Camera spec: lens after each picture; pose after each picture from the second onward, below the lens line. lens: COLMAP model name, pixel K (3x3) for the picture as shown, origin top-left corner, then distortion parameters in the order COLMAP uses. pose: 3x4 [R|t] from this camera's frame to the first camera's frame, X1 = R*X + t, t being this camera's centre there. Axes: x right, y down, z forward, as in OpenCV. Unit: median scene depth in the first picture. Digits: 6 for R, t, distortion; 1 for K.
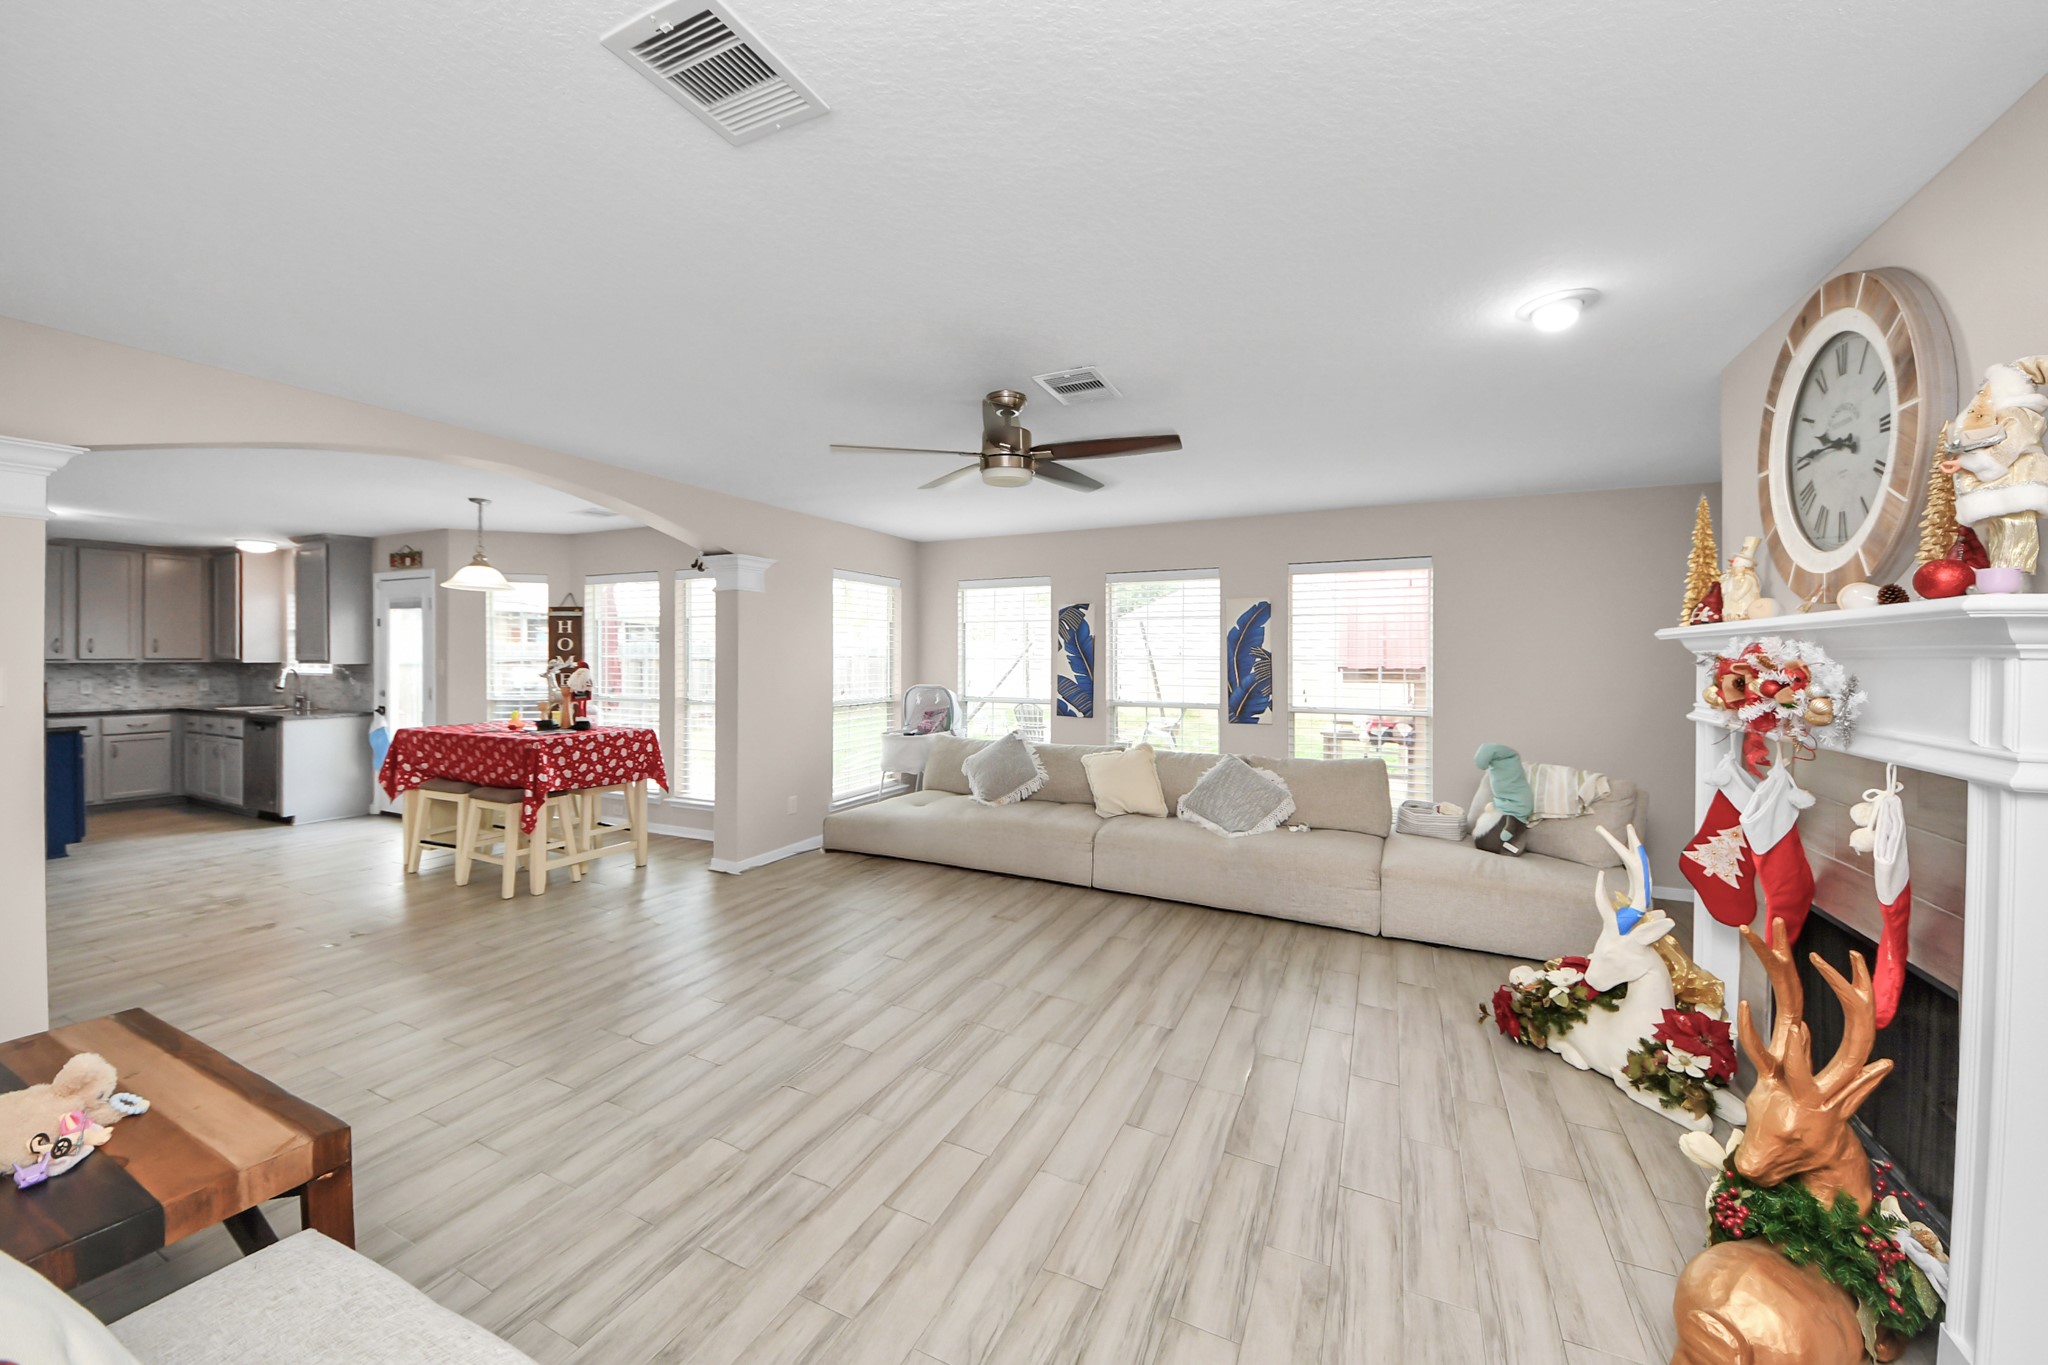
lens RADIAL K [[755.2, 0, 1091.3], [0, 755.2, 663.0], [0, 0, 1]] dist [0.000317, -0.011071]
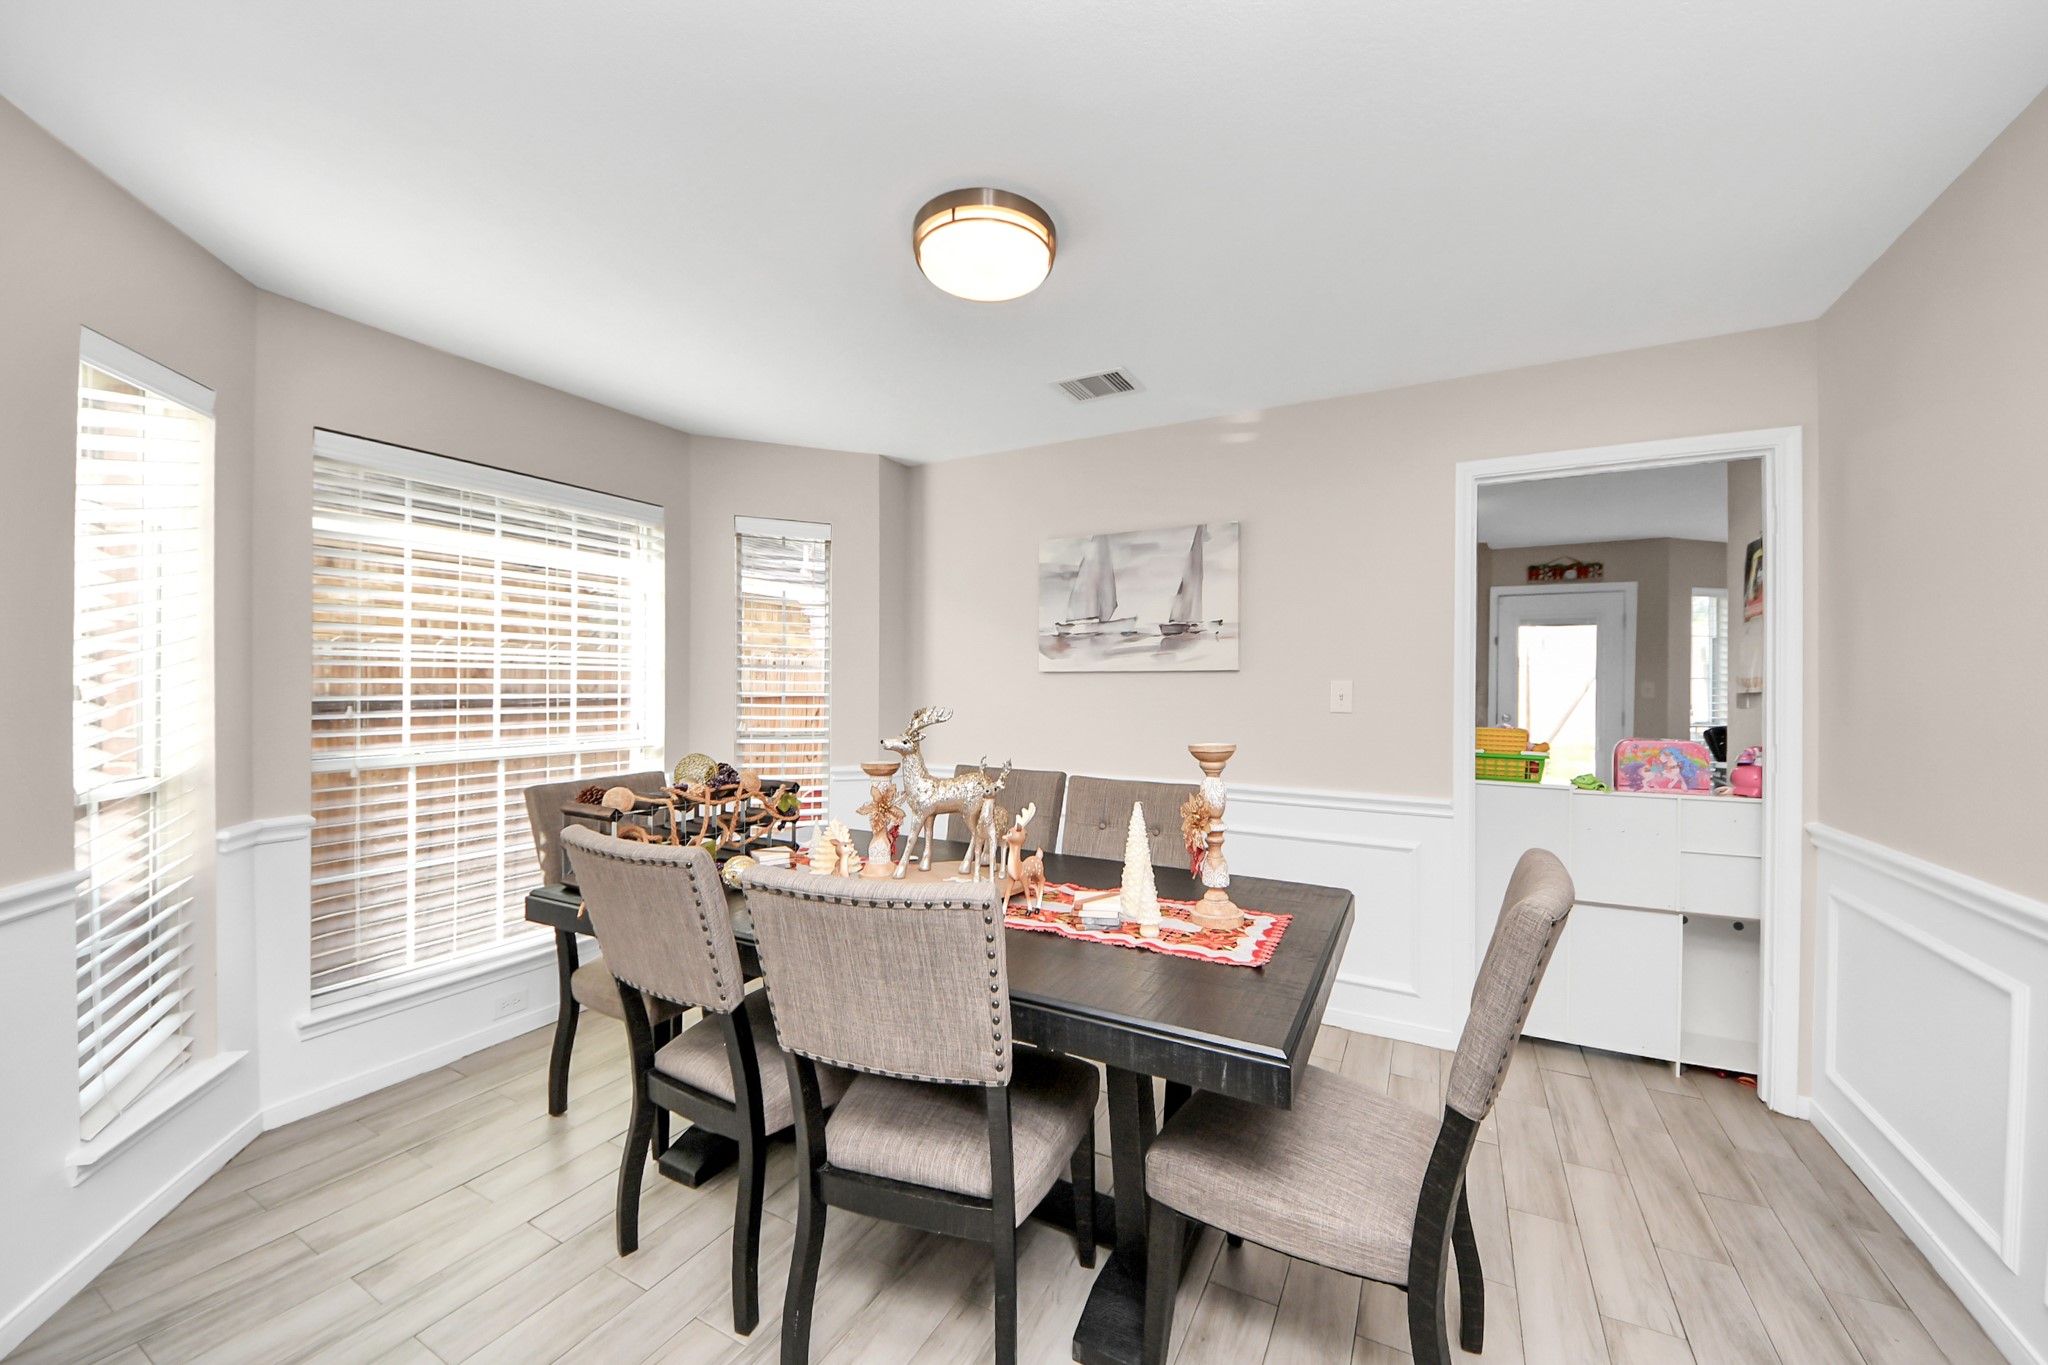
lens RADIAL K [[758.5, 0, 1024.0], [0, 758.5, 682.5], [0, 0, 1]] dist [-0.000053, 0.000010]
pose [[0.997245, 0.006870, -0.073855, -1.487553], [-0.007668, 0.999915, -0.010533, 0.012945], [0.073776, 0.011070, 0.997213, 0.020894]]
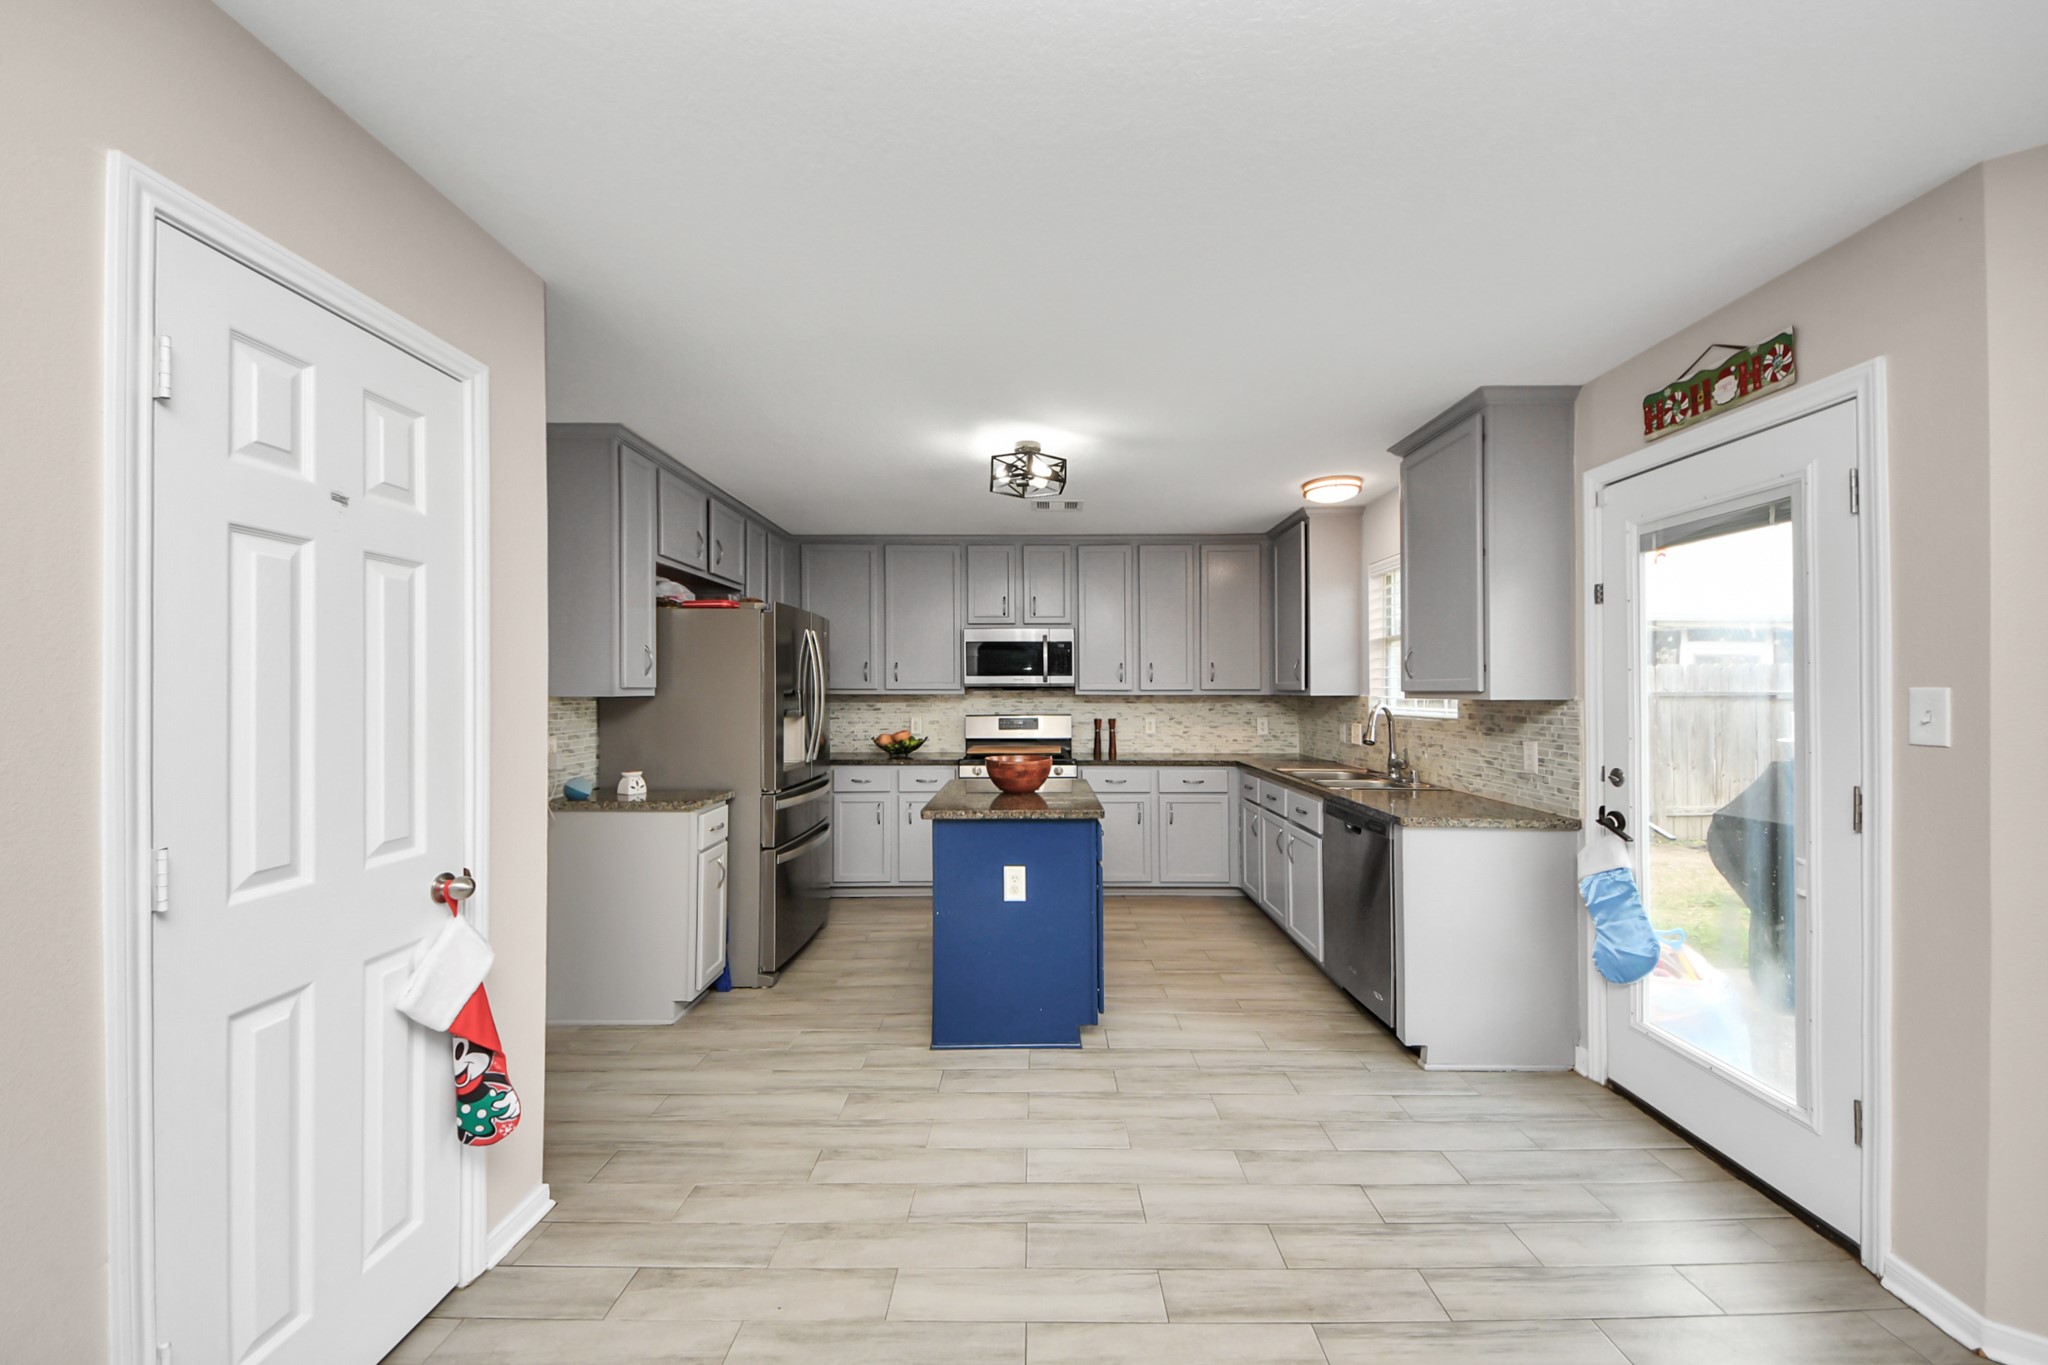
lens RADIAL K [[733.3, 0, 1013.1], [0, 733.3, 668.7], [0, 0, 1]] dist [0.011669, -0.010374]
pose [[0.371139, -0.029312, -0.928115, -0.720221], [-0.011530, 0.999279, -0.036170, 0.002340], [0.928506, 0.024125, 0.370534, 0.583334]]
